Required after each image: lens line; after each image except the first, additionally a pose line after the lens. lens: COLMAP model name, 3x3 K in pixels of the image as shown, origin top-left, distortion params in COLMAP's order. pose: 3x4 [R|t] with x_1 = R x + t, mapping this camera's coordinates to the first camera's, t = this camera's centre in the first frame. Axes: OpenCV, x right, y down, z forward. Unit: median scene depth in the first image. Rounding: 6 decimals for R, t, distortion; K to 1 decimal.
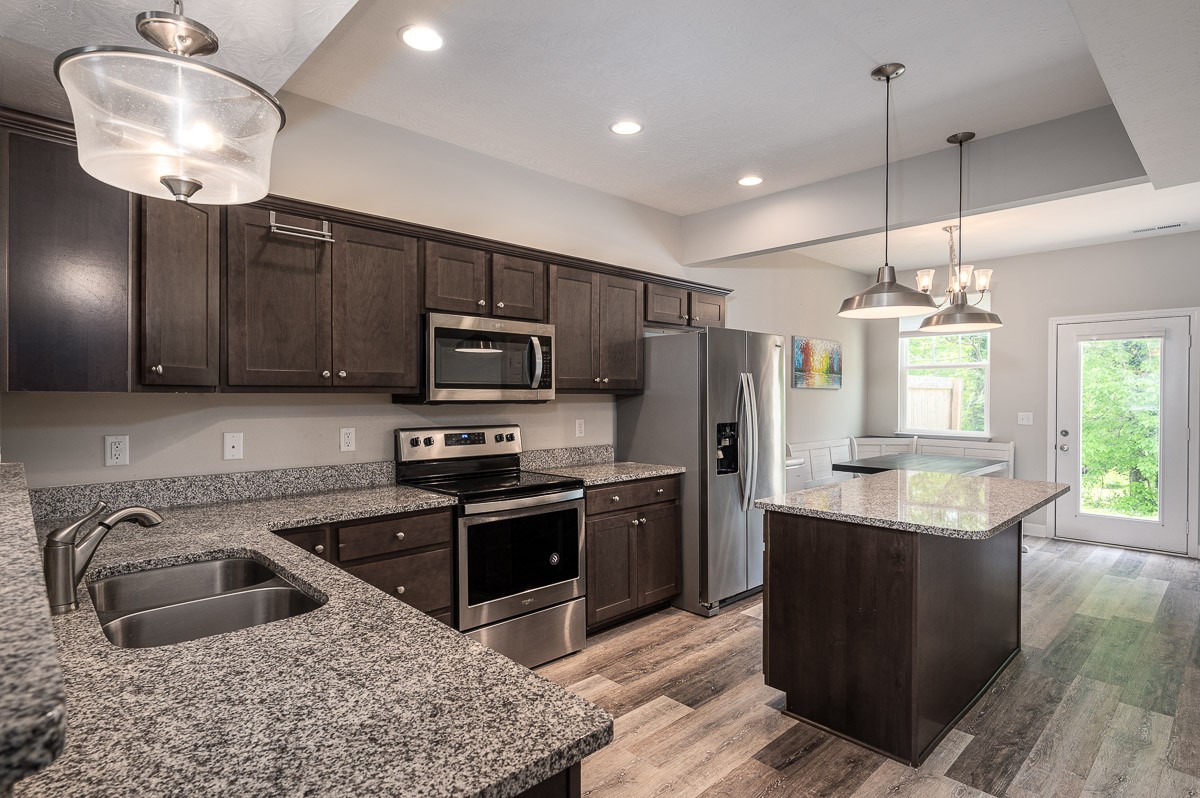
lens RADIAL K [[611.0, 0, 602.9], [0, 611.0, 402.2], [0, 0, 1]] dist [-0.002805, -0.000556]
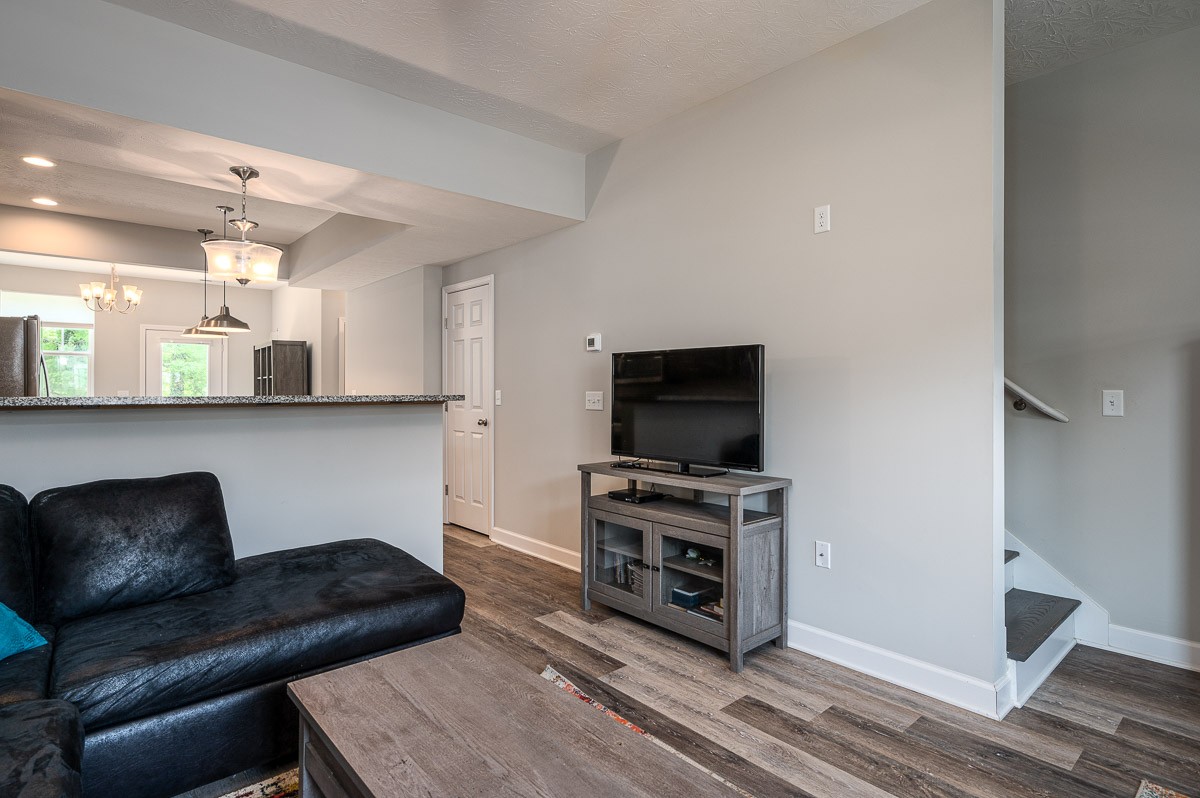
lens RADIAL K [[611.0, 0, 601.5], [0, 611.0, 389.8], [0, 0, 1]] dist [-0.002805, -0.000556]
pose [[0.036085, -0.000693, 0.999348, -1.123883], [0.011188, 0.999937, 0.000290, 0.046652], [-0.999286, 0.011170, 0.036091, -0.223557]]
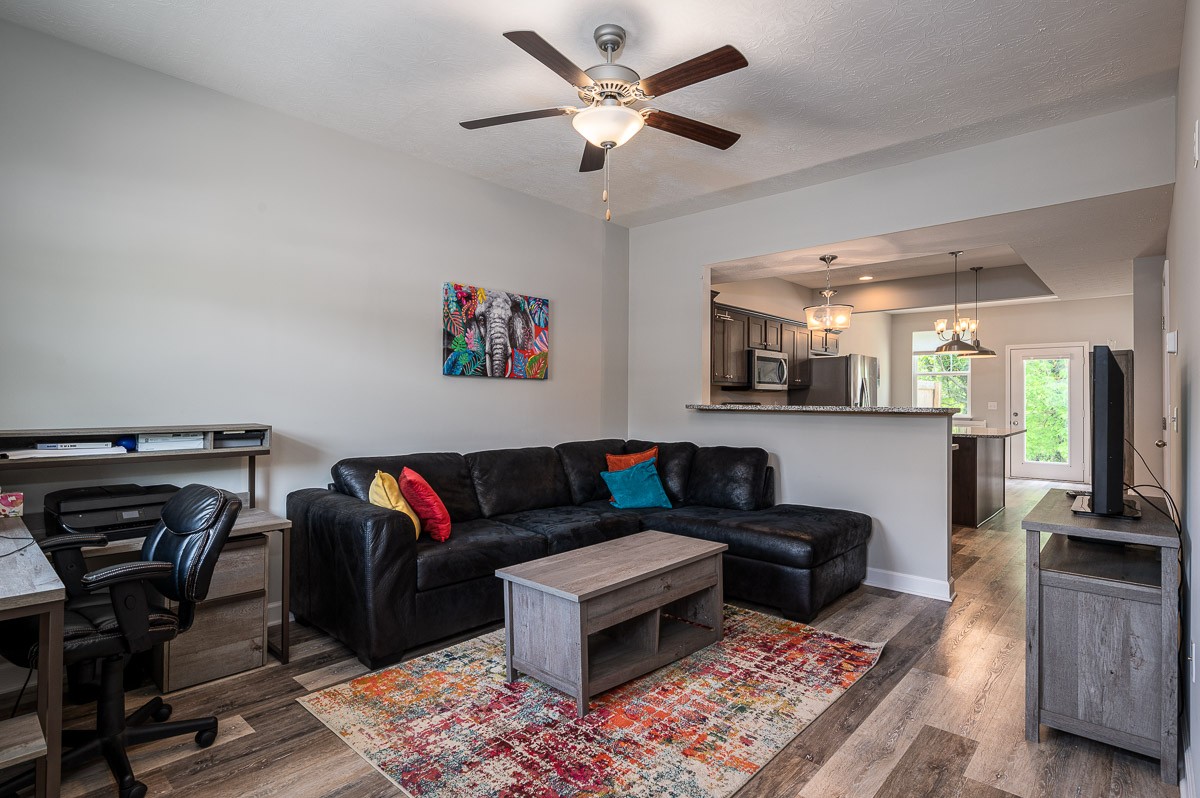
lens RADIAL K [[611.0, 0, 597.9], [0, 611.0, 397.5], [0, 0, 1]] dist [-0.002805, -0.000556]
pose [[0.997338, 0.003484, 0.072835, -0.853312], [-0.002474, 0.999899, -0.013962, 0.050820], [-0.072876, 0.013744, 0.997246, -0.986954]]
